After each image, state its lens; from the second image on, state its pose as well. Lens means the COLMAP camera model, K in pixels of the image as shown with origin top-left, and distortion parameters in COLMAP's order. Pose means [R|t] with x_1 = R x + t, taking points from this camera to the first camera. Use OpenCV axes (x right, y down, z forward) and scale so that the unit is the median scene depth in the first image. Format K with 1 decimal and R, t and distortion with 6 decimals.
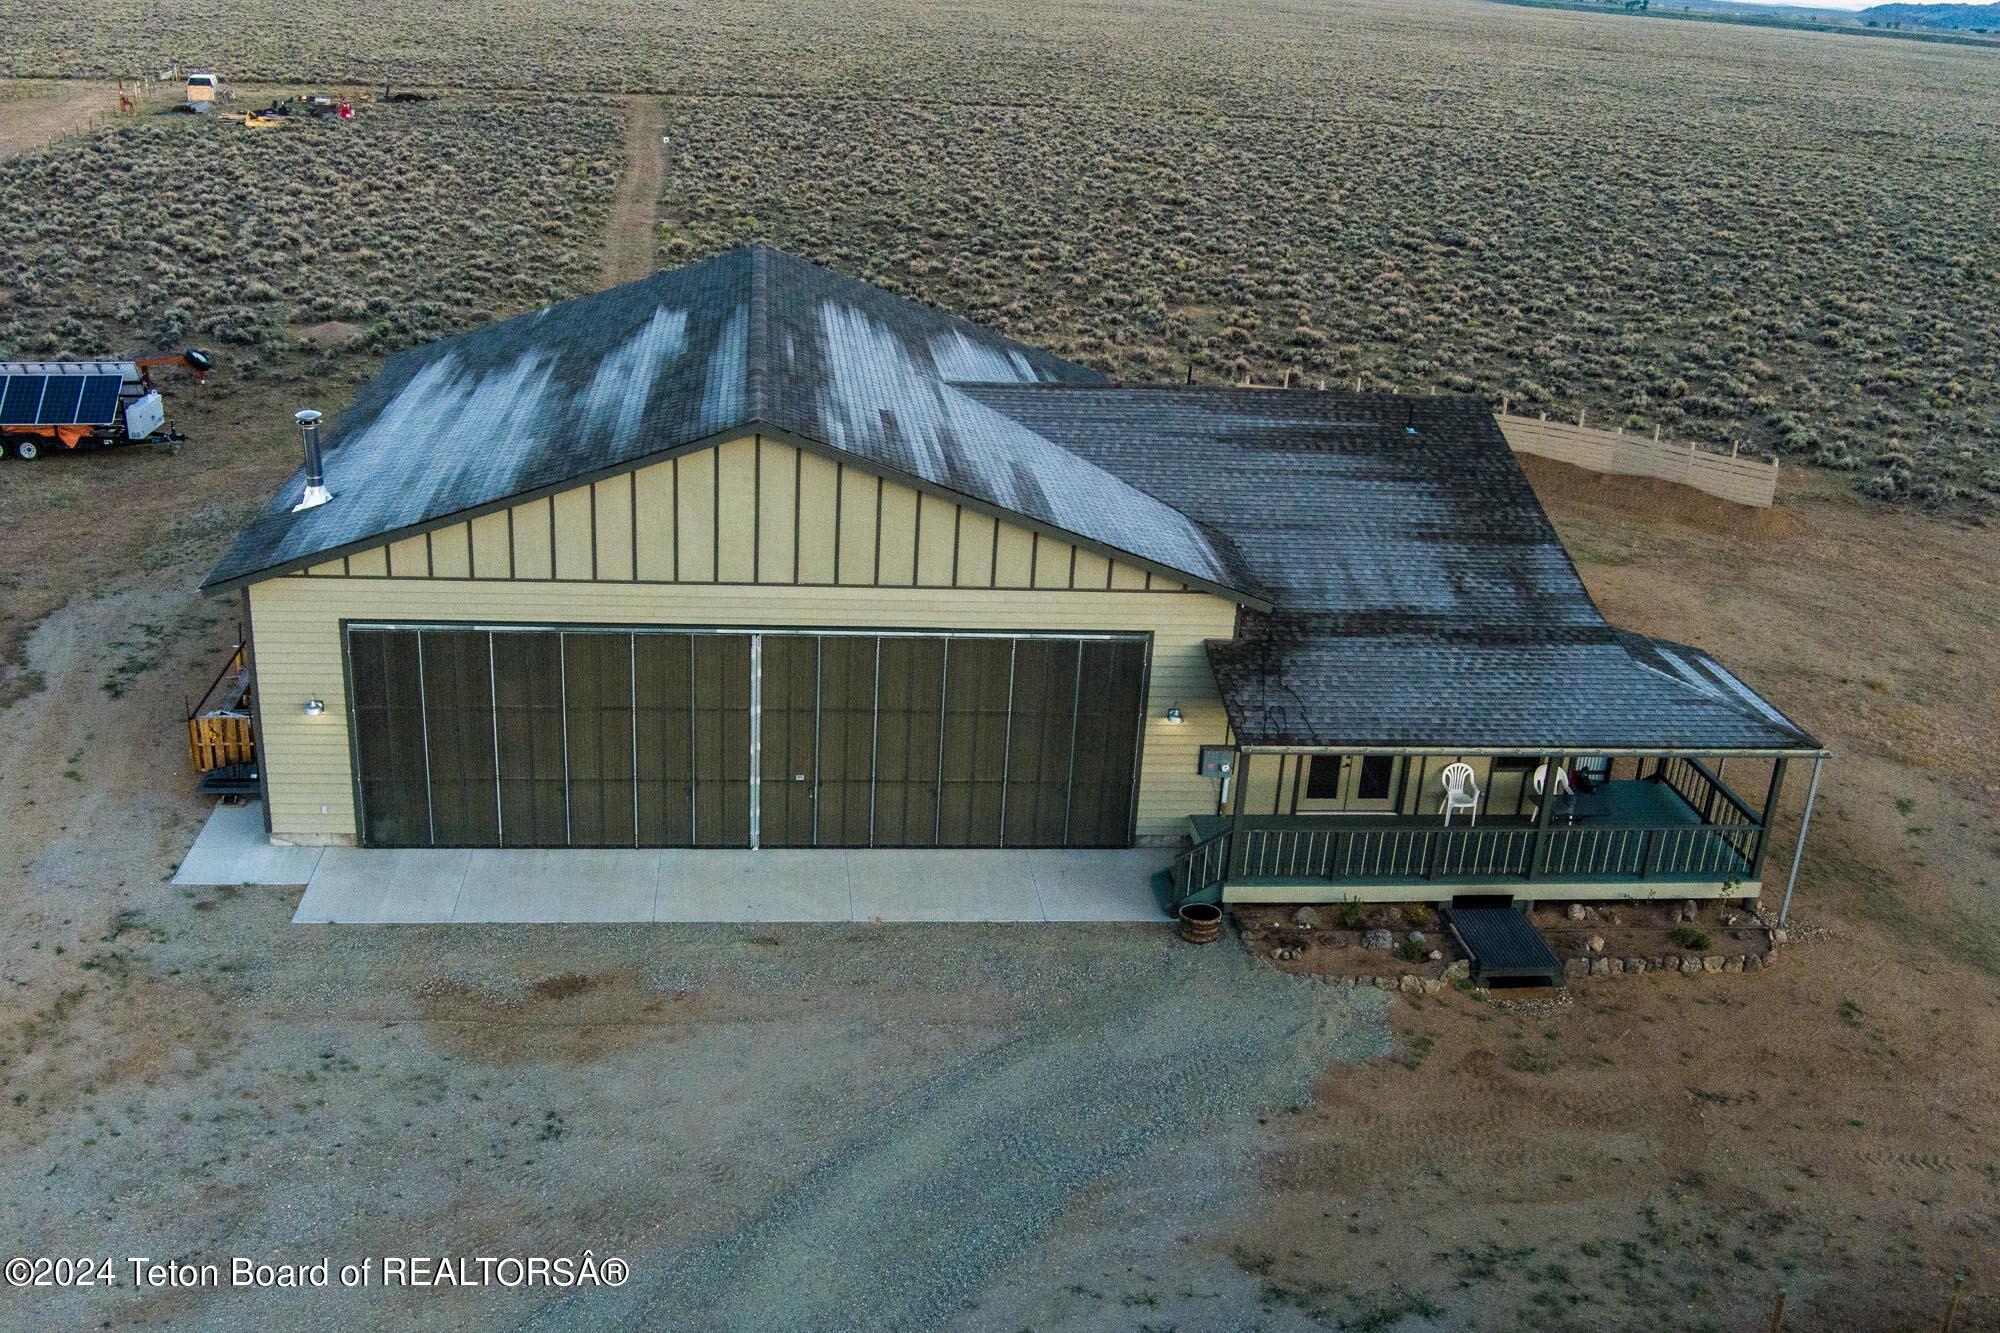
lens RADIAL K [[1866.2, 0, 1031.8], [0, 1866.2, 750.1], [0, 0, 1]] dist [-0.069384, 0.006734]
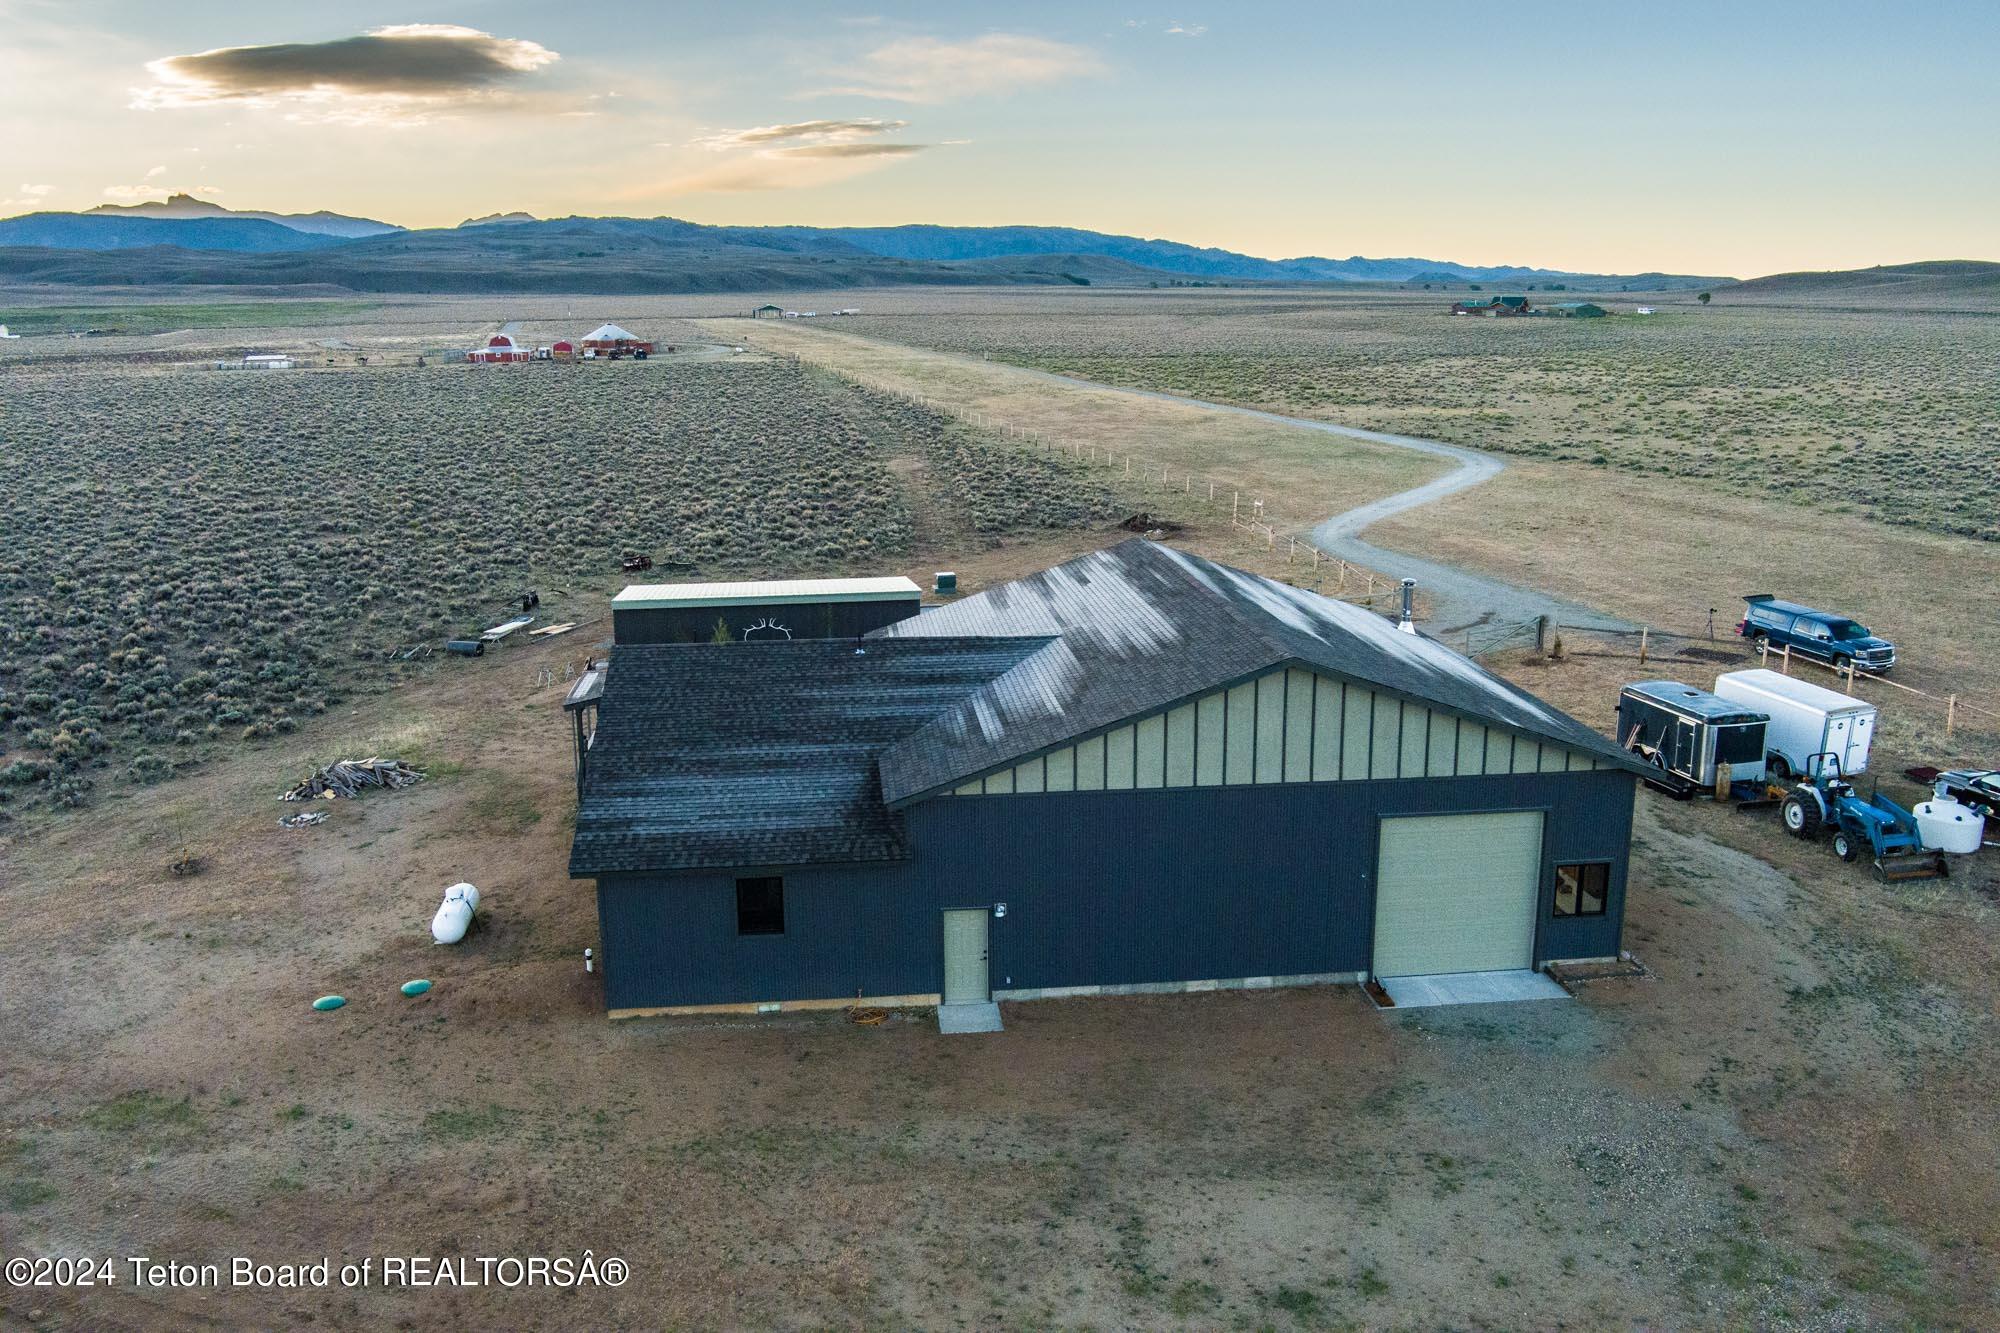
lens RADIAL K [[1629.5, 0, 1012.5], [0, 1629.5, 707.1], [0, 0, 1]] dist [-0.068562, 0.004042]
pose [[-0.998164, -0.060537, 0.001959, -0.024638], [-0.046662, 0.789215, 0.612342, -1.031937], [-0.038615, 0.611126, -0.790591, 2.339564]]
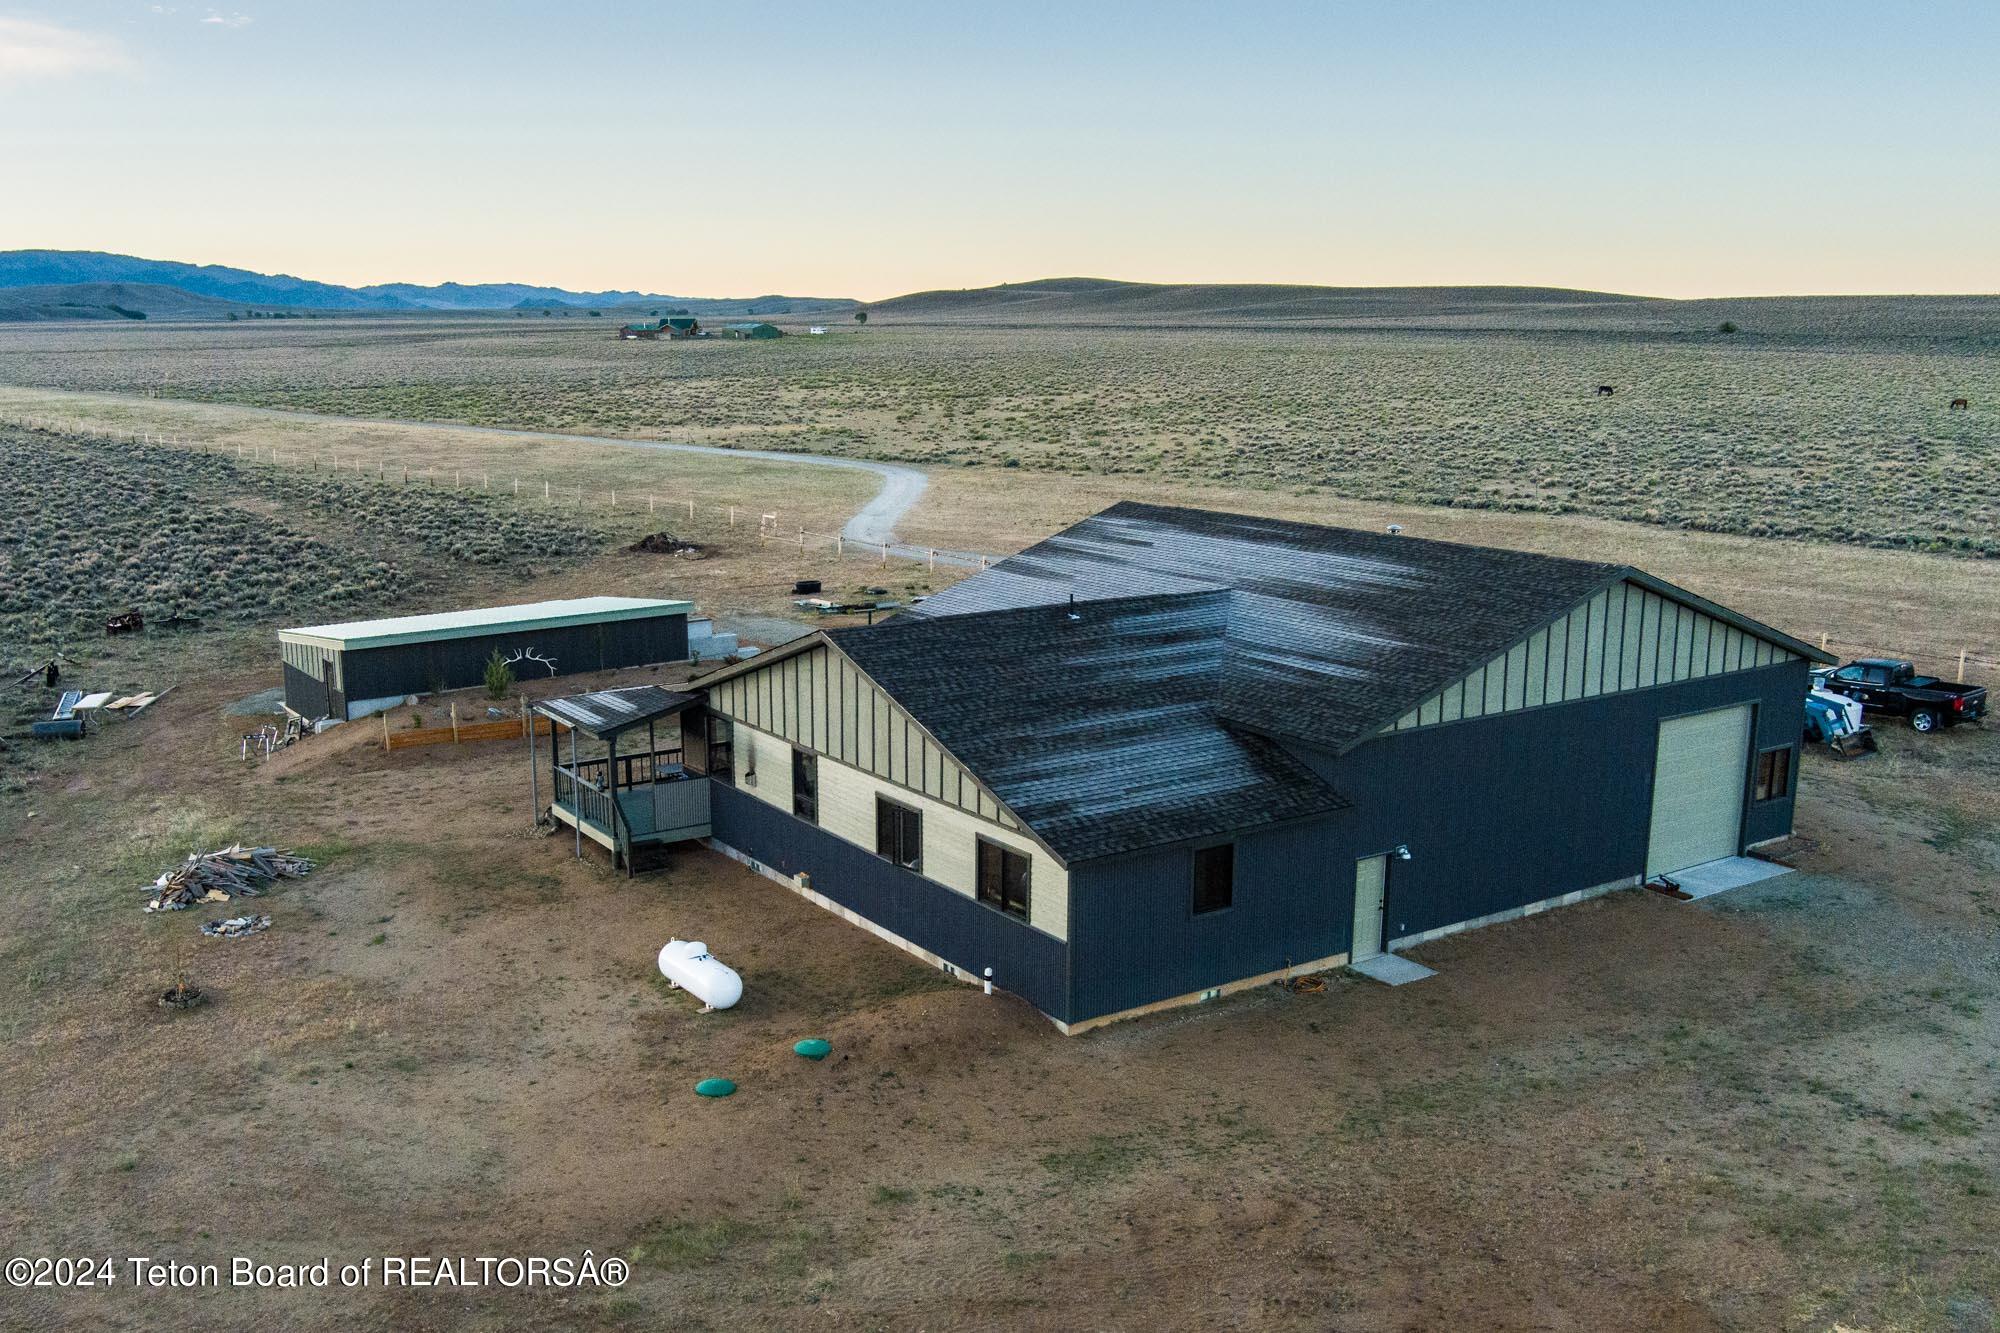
lens RADIAL K [[1807.4, 0, 928.8], [0, 1807.4, 821.1], [0, 0, 1]] dist [-0.068812, 0.001809]
pose [[-0.902934, 0.058881, -0.425727, 0.773756], [-0.216624, 0.793188, 0.569146, -0.854497], [0.371194, 0.606124, -0.703441, 2.241516]]
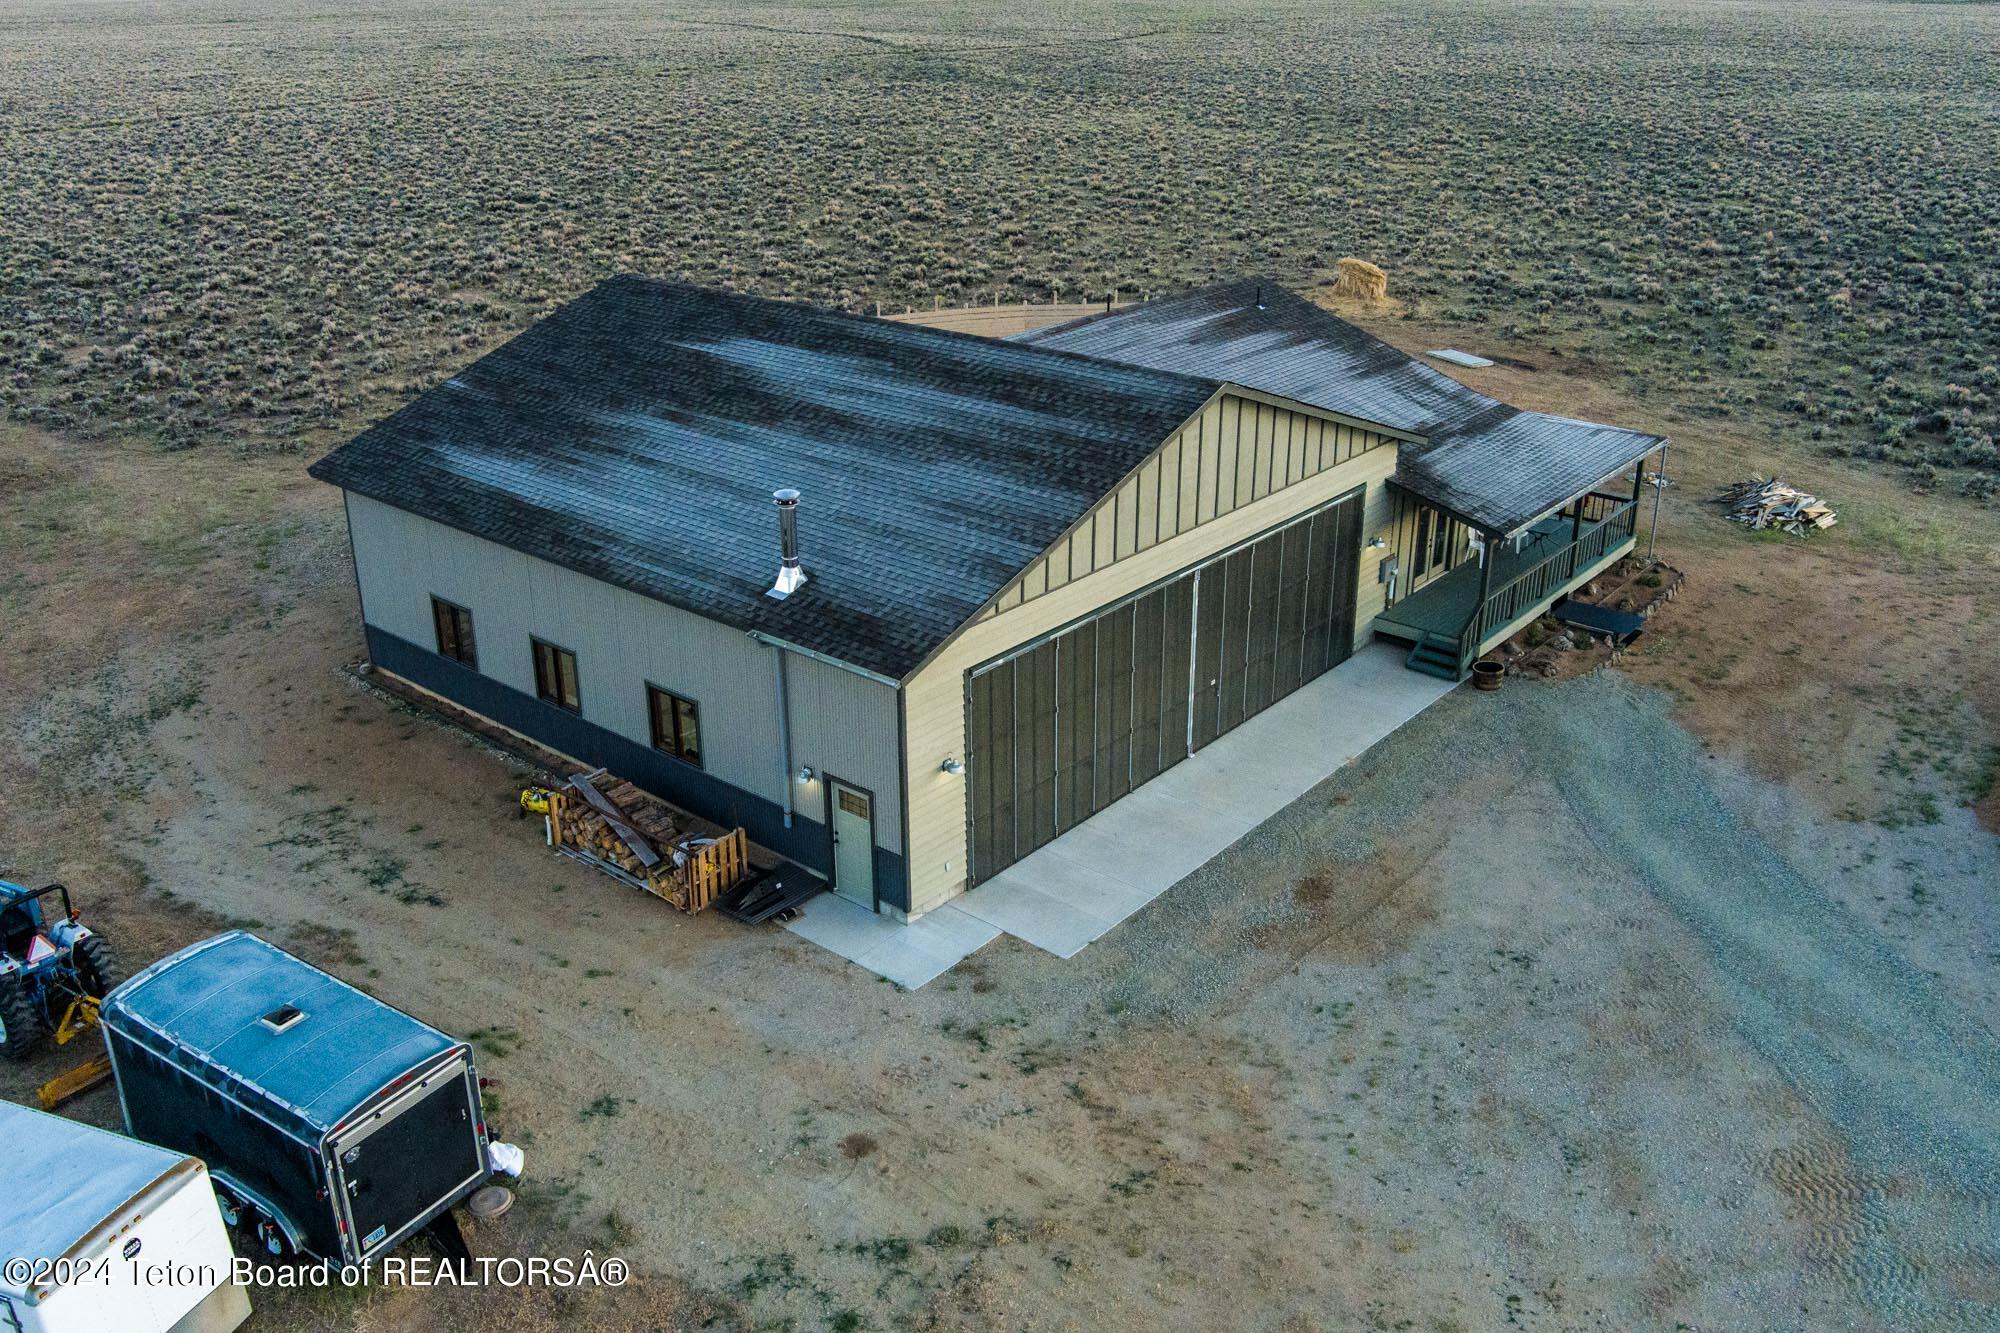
lens RADIAL K [[1629.5, 0, 1012.5], [0, 1629.5, 707.1], [0, 0, 1]] dist [-0.068562, 0.004042]
pose [[0.728594, -0.345046, 0.591688, -0.849325], [0.316116, 0.935737, 0.156420, -0.174982], [-0.607636, 0.073076, 0.790847, 0.278095]]
